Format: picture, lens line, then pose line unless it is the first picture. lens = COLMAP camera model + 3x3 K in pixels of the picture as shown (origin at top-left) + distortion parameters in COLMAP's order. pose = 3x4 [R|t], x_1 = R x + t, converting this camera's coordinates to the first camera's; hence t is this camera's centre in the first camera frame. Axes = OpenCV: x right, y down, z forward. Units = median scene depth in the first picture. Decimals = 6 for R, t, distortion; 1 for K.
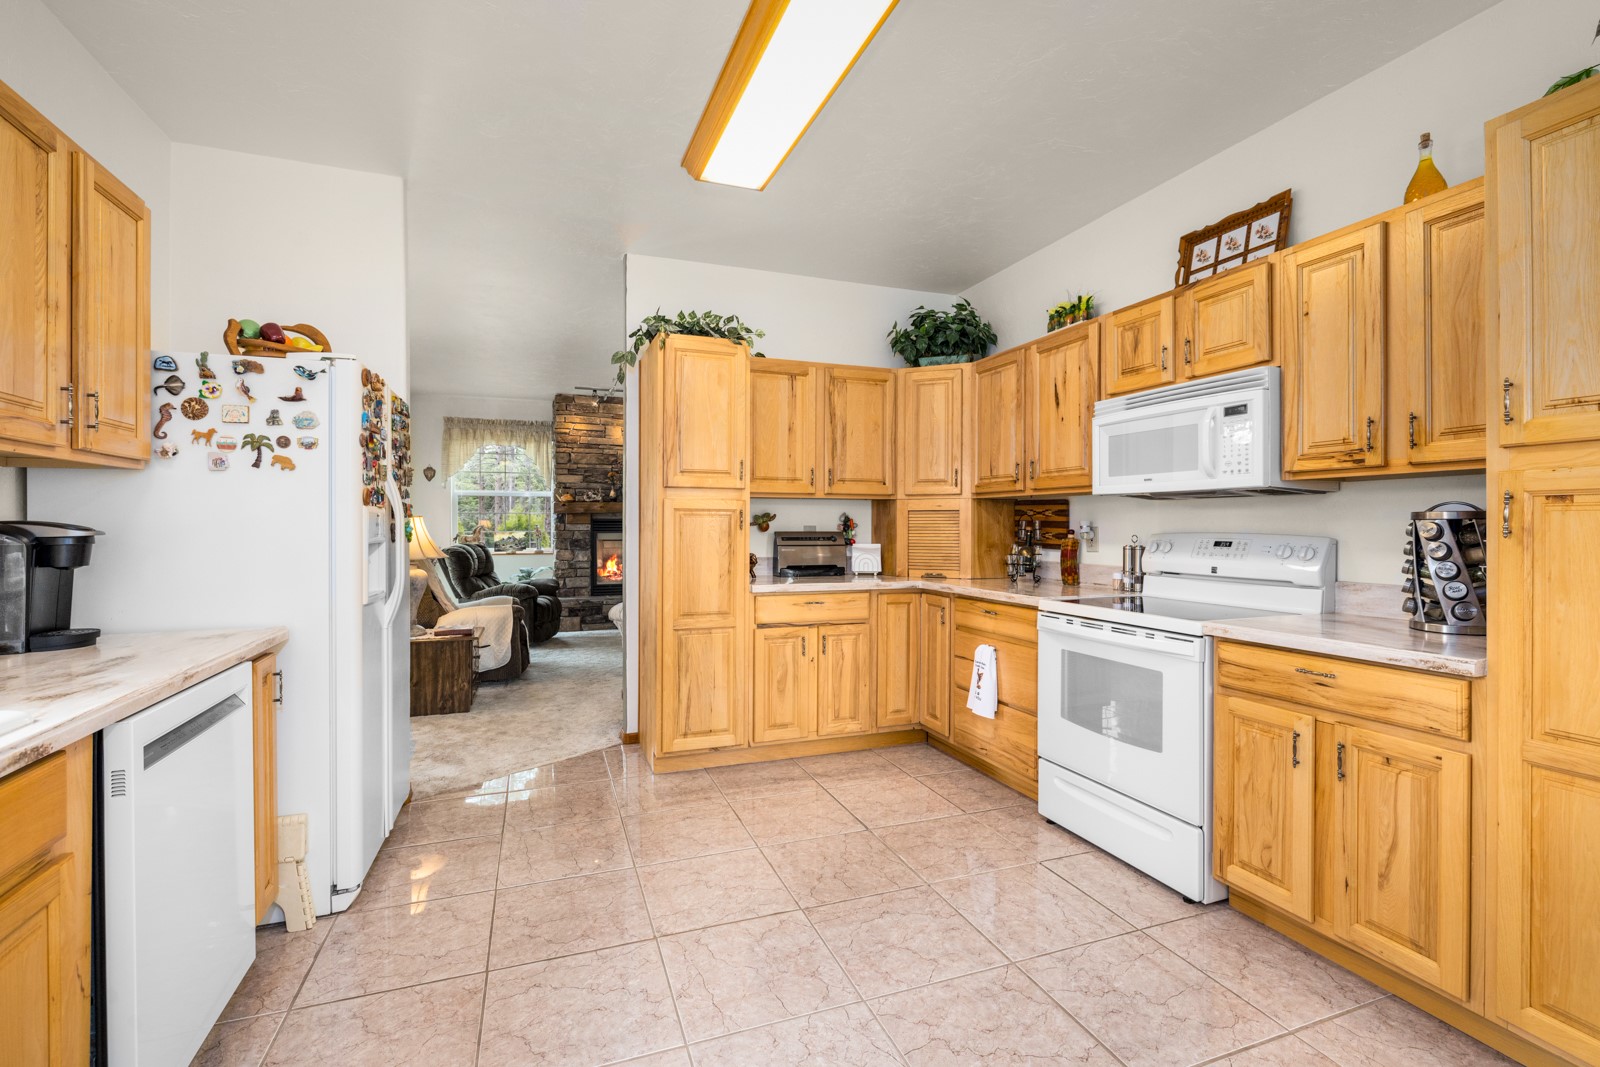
lens RADIAL K [[726.4, 0, 800.5], [0, 726.4, 524.4], [0, 0, 1]] dist [-0.010565, 0.000748]
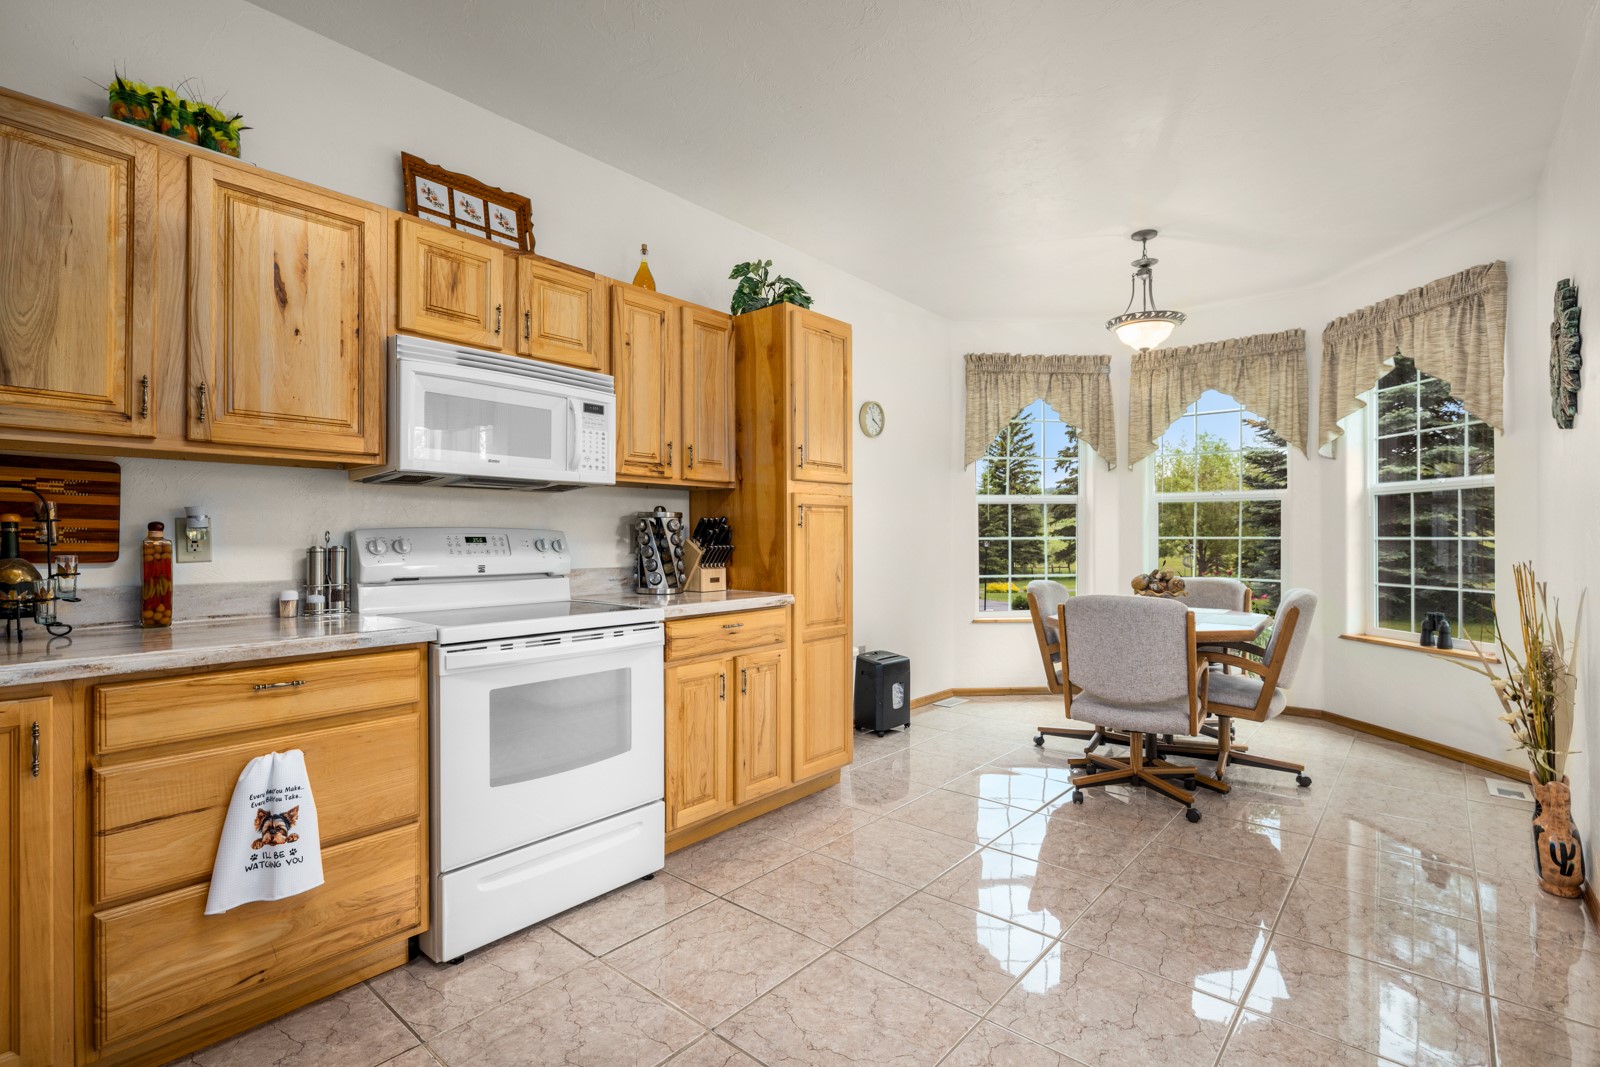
lens RADIAL K [[743.2, 0, 799.1], [0, 743.2, 535.0], [0, 0, 1]] dist [-0.003839, 0.000811]
pose [[-0.485629, 0.003973, 0.874156, -0.454928], [0.002816, 0.999992, -0.002980, 0.027067], [-0.874161, 0.001014, -0.485636, 1.194955]]
